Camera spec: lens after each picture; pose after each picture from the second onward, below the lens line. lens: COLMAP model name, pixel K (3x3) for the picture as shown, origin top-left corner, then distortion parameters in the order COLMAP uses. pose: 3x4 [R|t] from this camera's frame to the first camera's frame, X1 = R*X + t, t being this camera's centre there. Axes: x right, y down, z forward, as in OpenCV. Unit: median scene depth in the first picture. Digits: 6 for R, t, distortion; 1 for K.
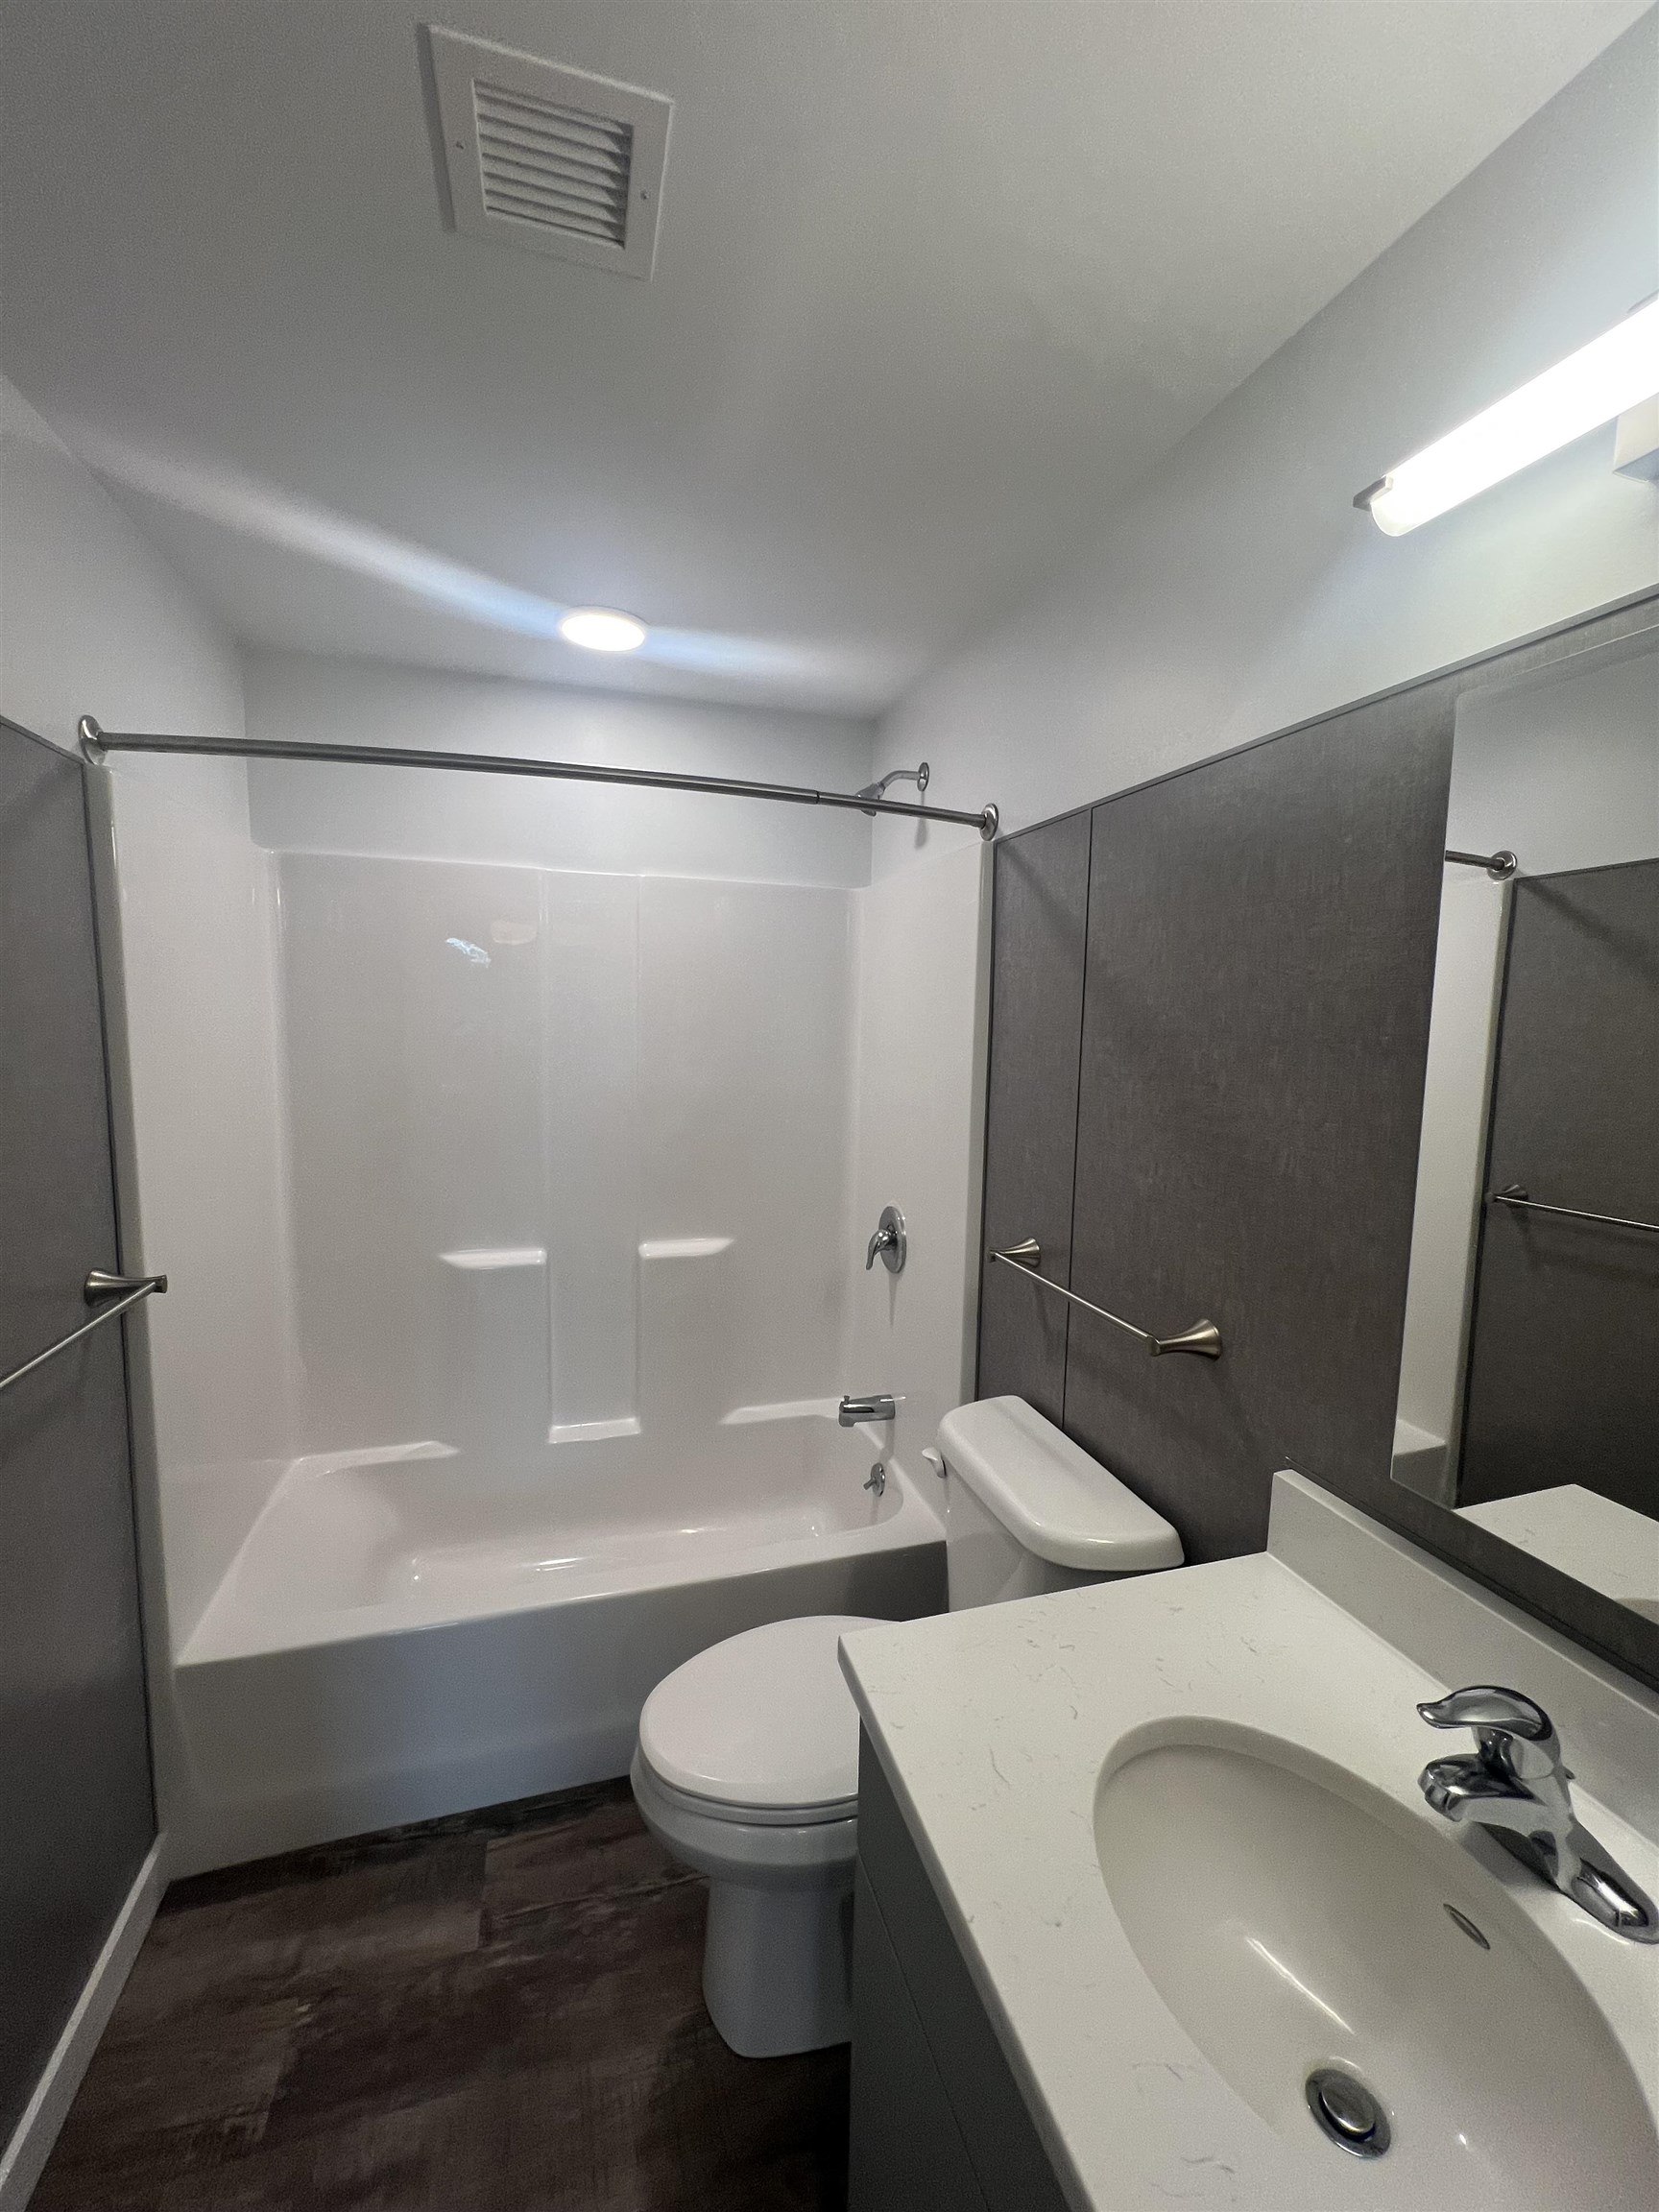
lens RADIAL K [[883.0, 0, 825.0], [0, 883.0, 1111.9], [0, 0, 1]] dist [-0.001675, 0.000191]
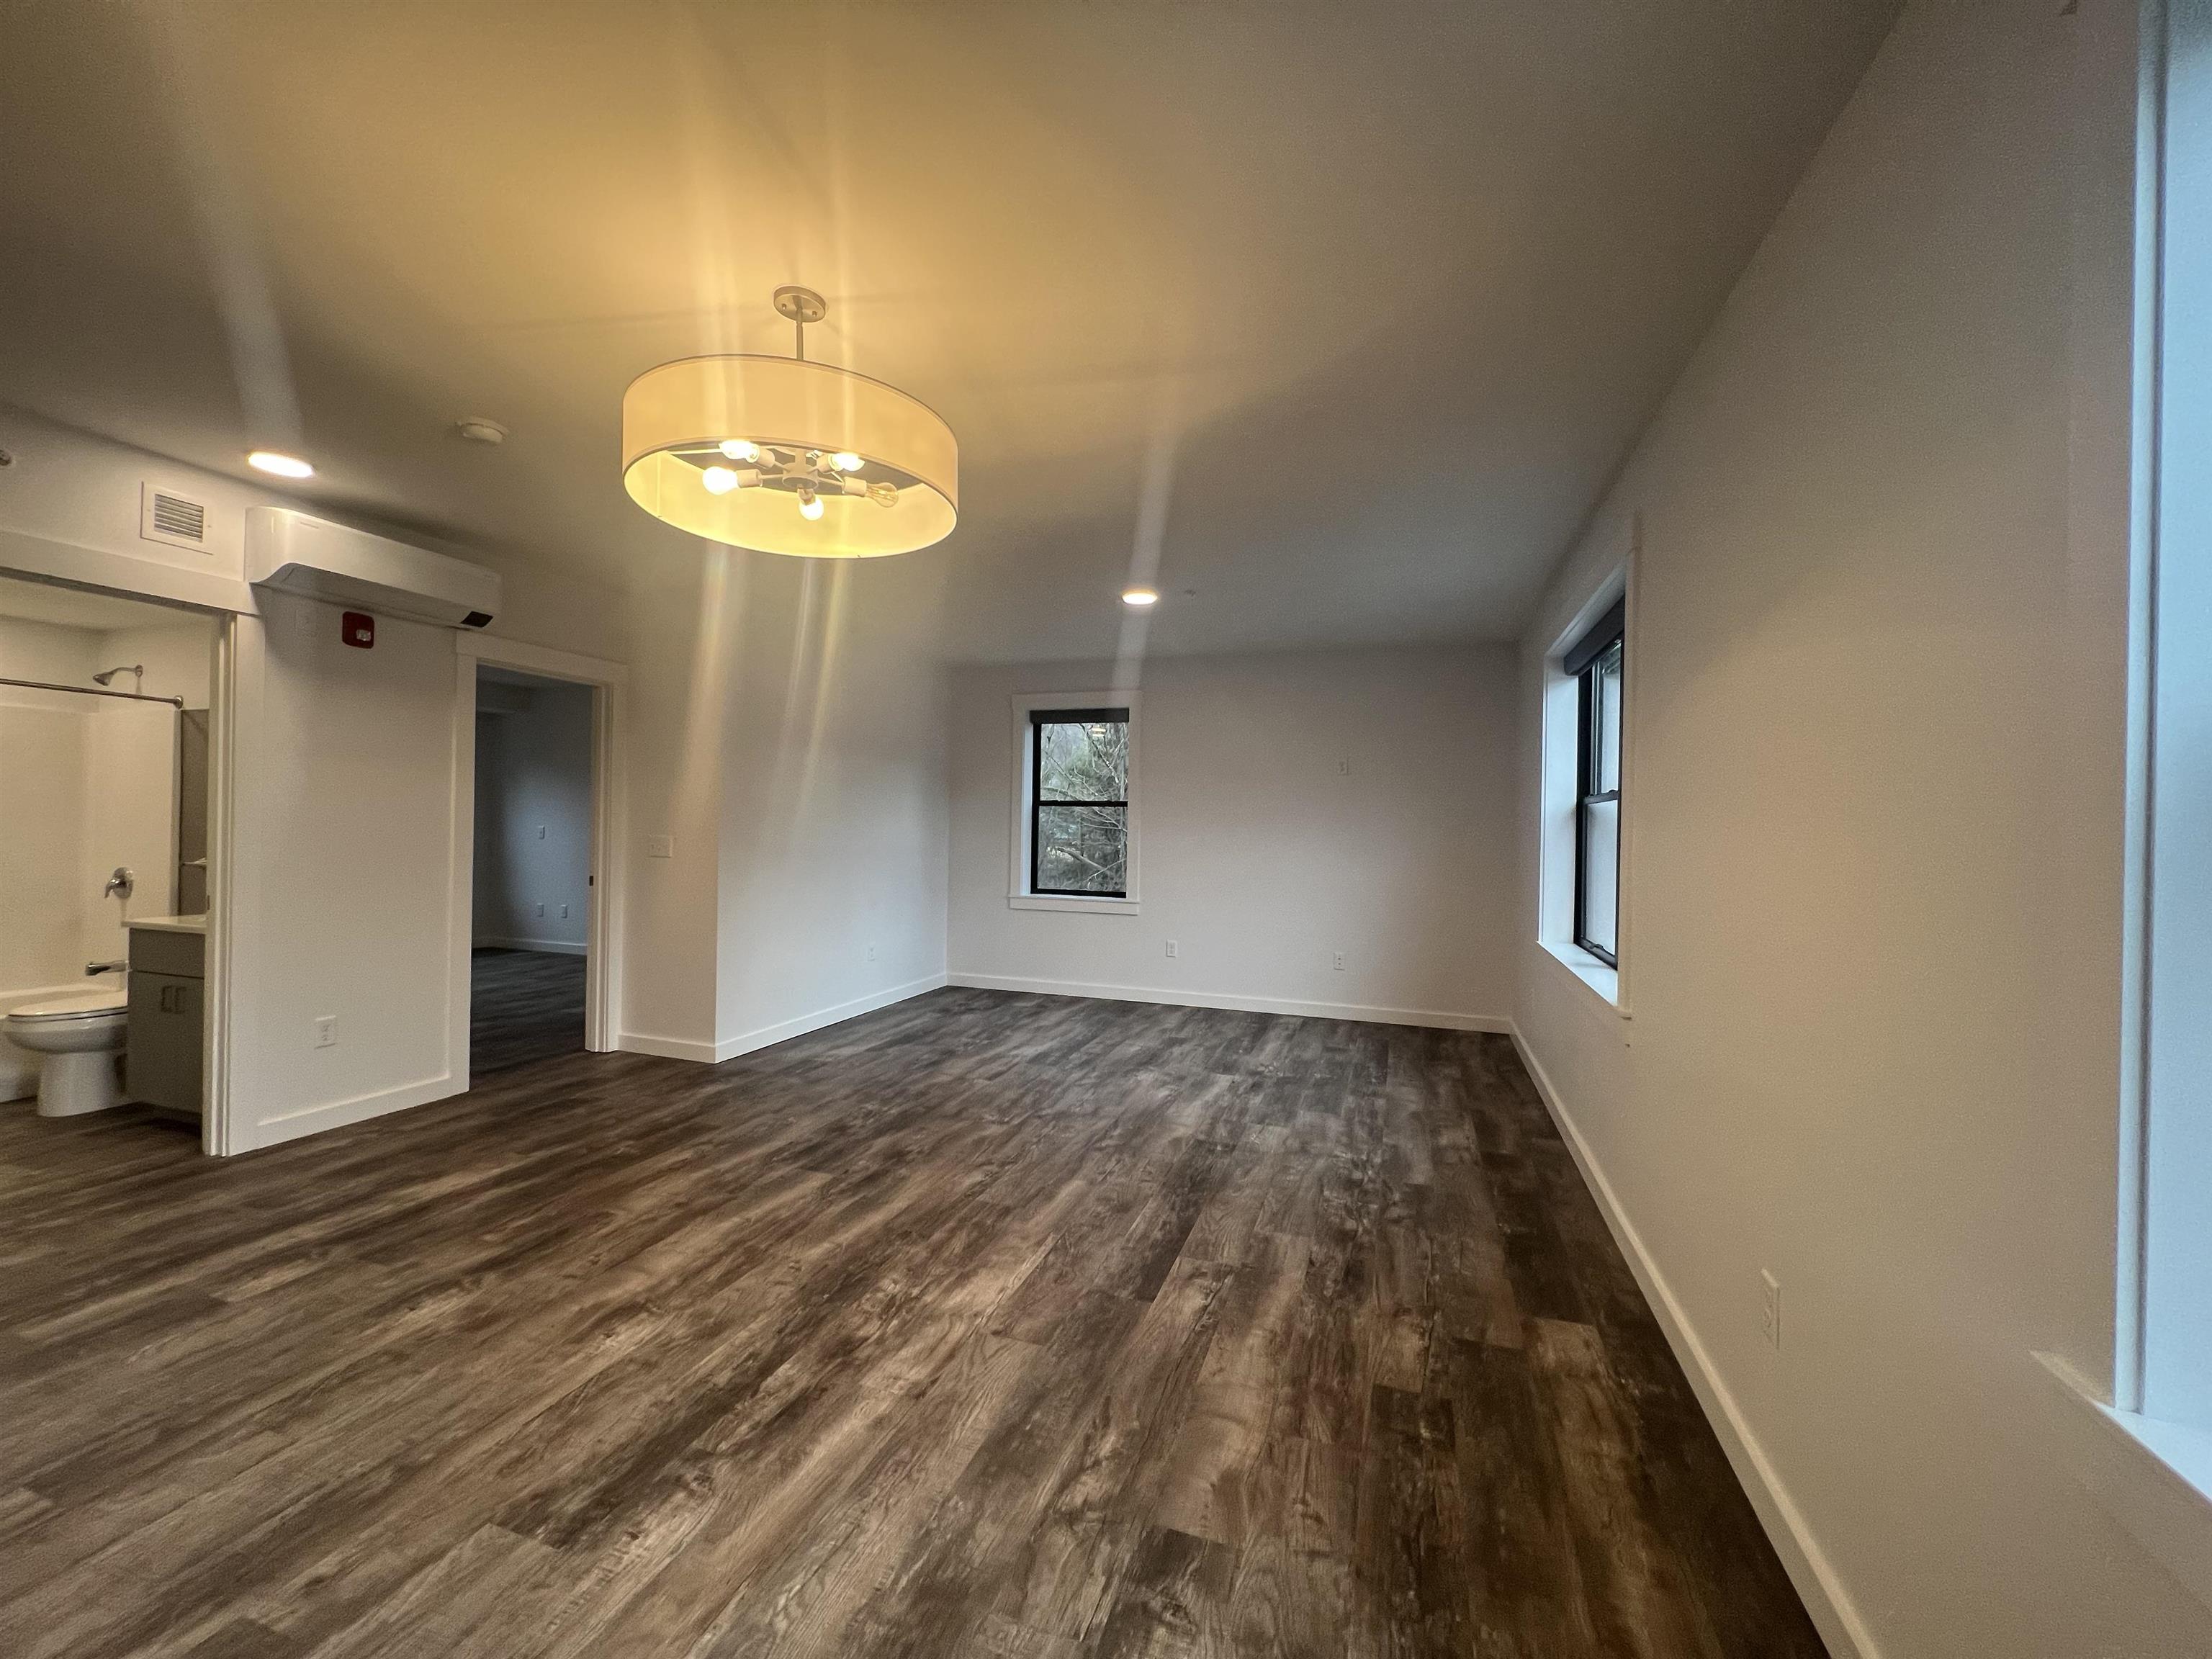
lens RADIAL K [[883.0, 0, 1102.8], [0, 883.0, 826.9], [0, 0, 1]] dist [-0.001675, 0.000191]
pose [[0.586035, -0.000771, 0.810285, -0.258503], [0.076341, 0.995604, -0.054266, 0.306807], [-0.806681, 0.093660, 0.583518, -2.139904]]
